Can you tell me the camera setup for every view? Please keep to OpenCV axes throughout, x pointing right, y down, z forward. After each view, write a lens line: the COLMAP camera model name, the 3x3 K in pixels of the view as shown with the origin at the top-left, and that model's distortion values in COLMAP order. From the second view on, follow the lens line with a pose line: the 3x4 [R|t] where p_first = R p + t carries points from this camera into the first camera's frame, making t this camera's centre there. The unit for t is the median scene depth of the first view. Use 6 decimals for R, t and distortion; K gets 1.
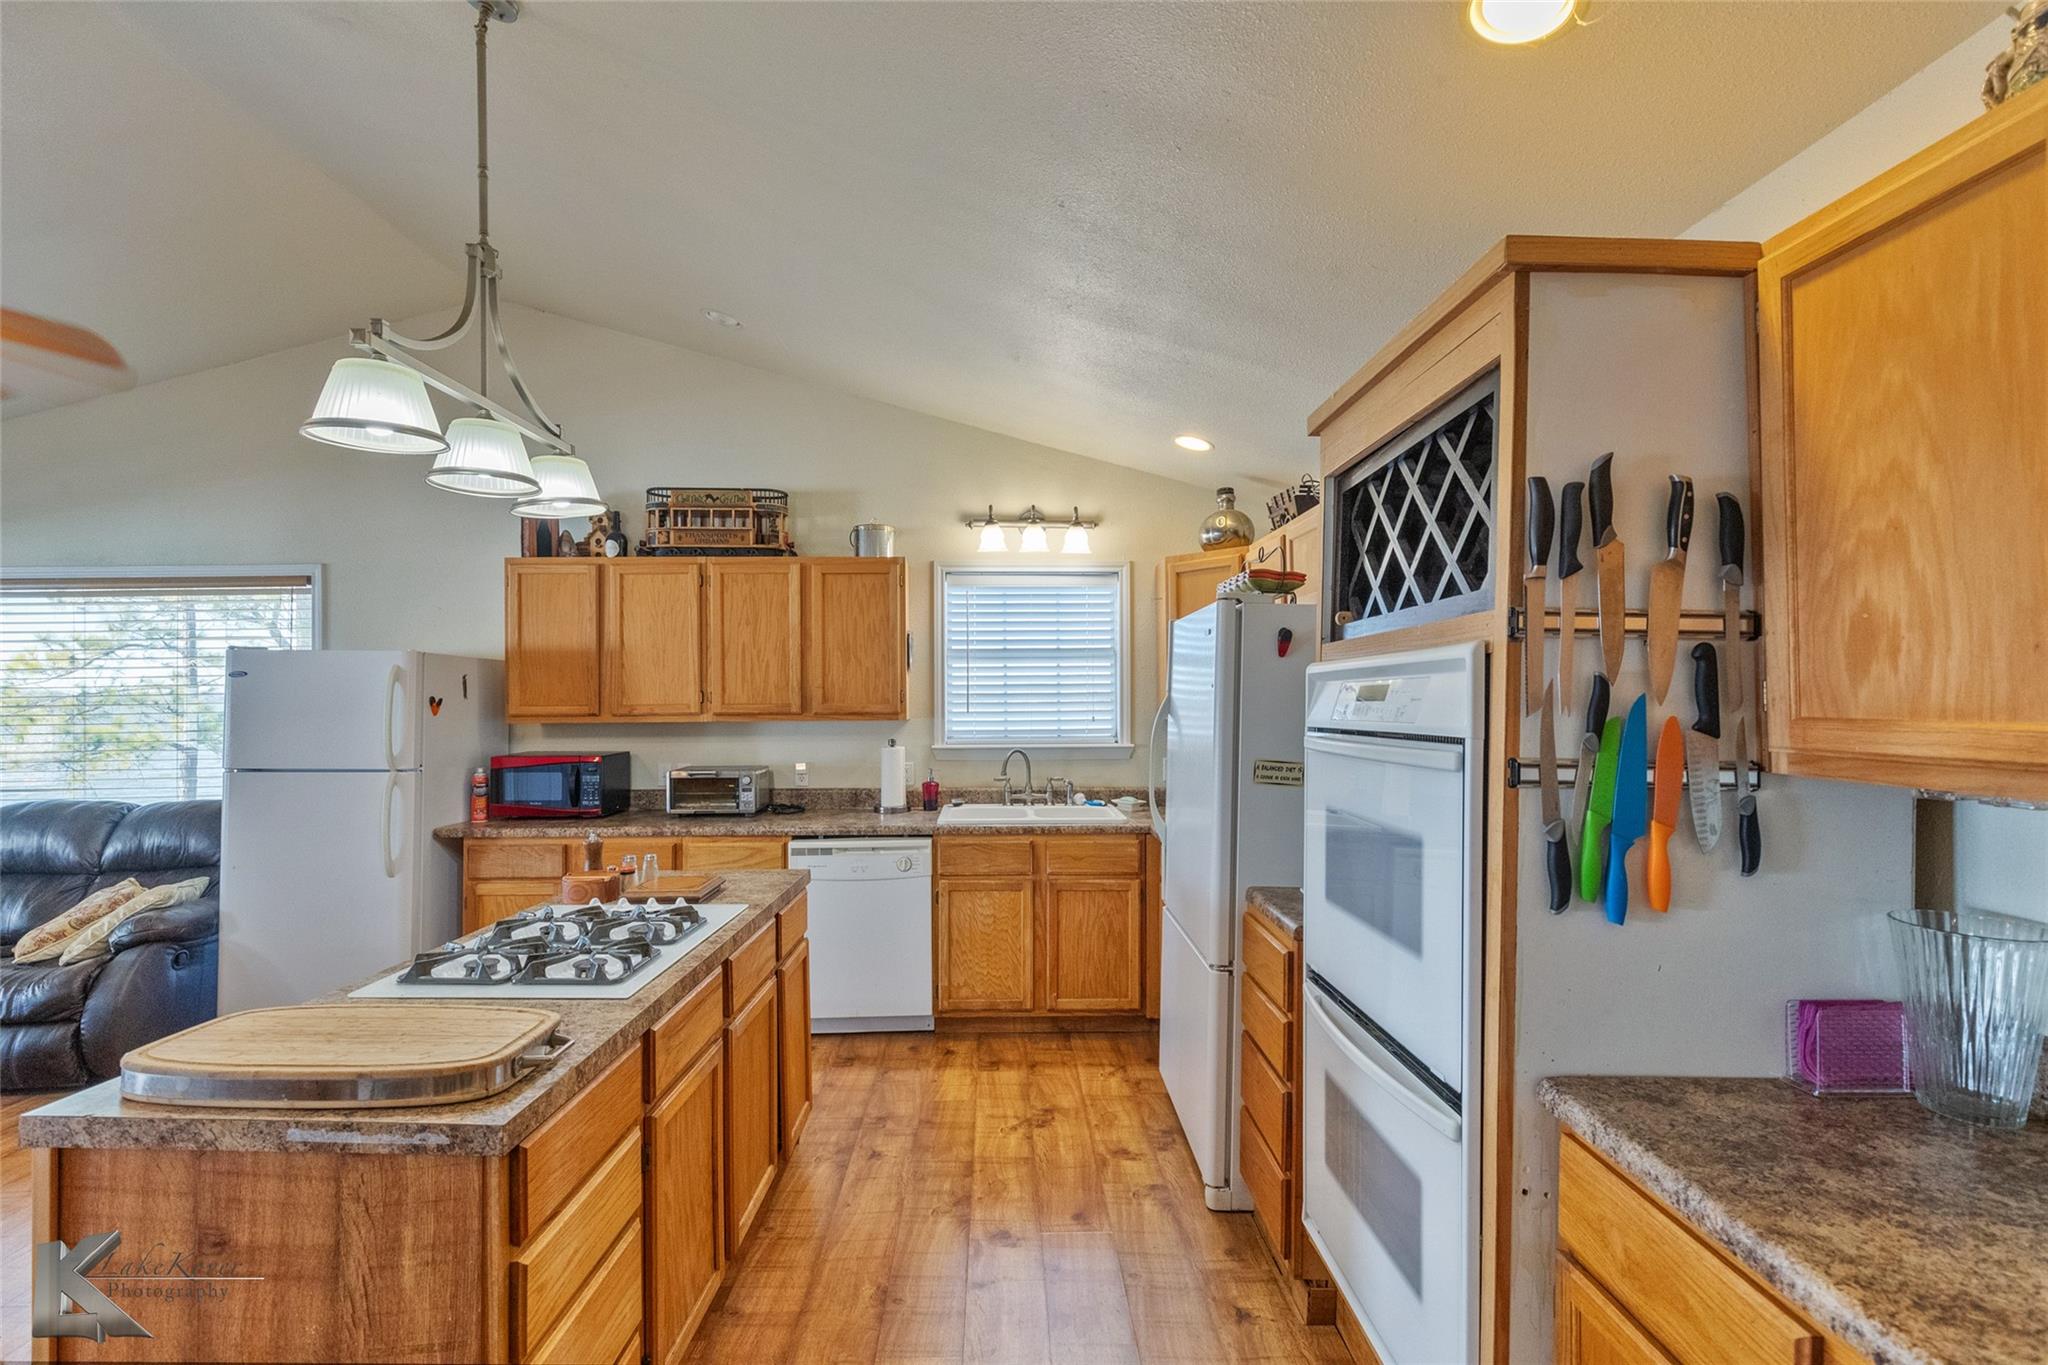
lens RADIAL K [[907.0, 0, 1021.5], [0, 907.0, 679.5], [0, 0, 1]] dist [0.007294, -0.001223]
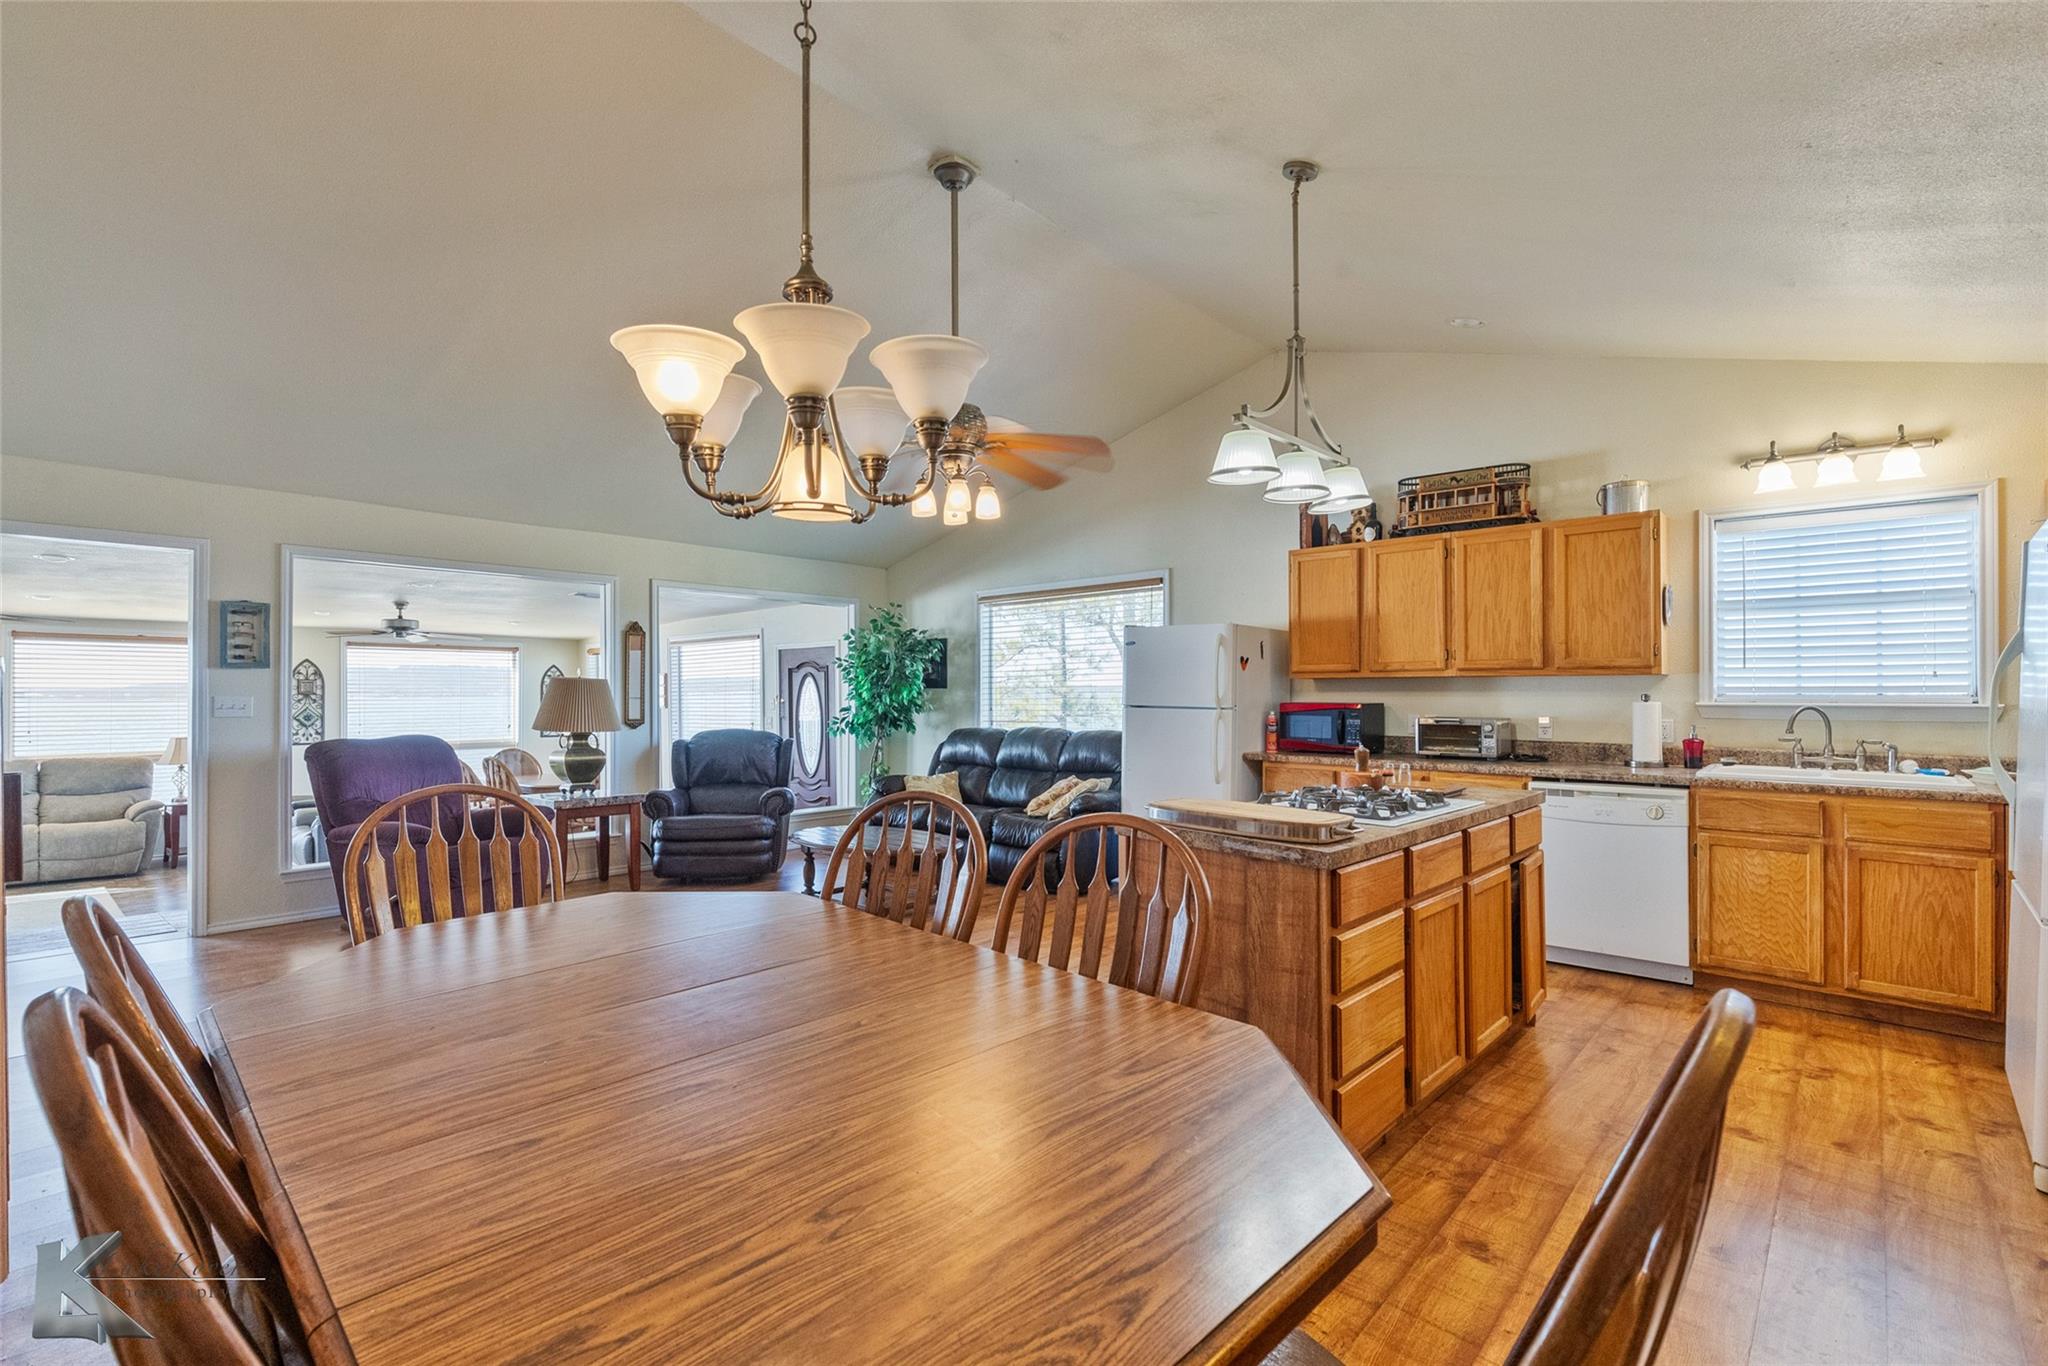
lens RADIAL K [[907.0, 0, 1021.5], [0, 907.0, 680.0], [0, 0, 1]] dist [0.007294, -0.001223]
pose [[0.712487, 0.002595, -0.701680, 0.073345], [0.004940, 0.999950, 0.008715, 0.039612], [0.701667, -0.009675, 0.712439, -0.202962]]
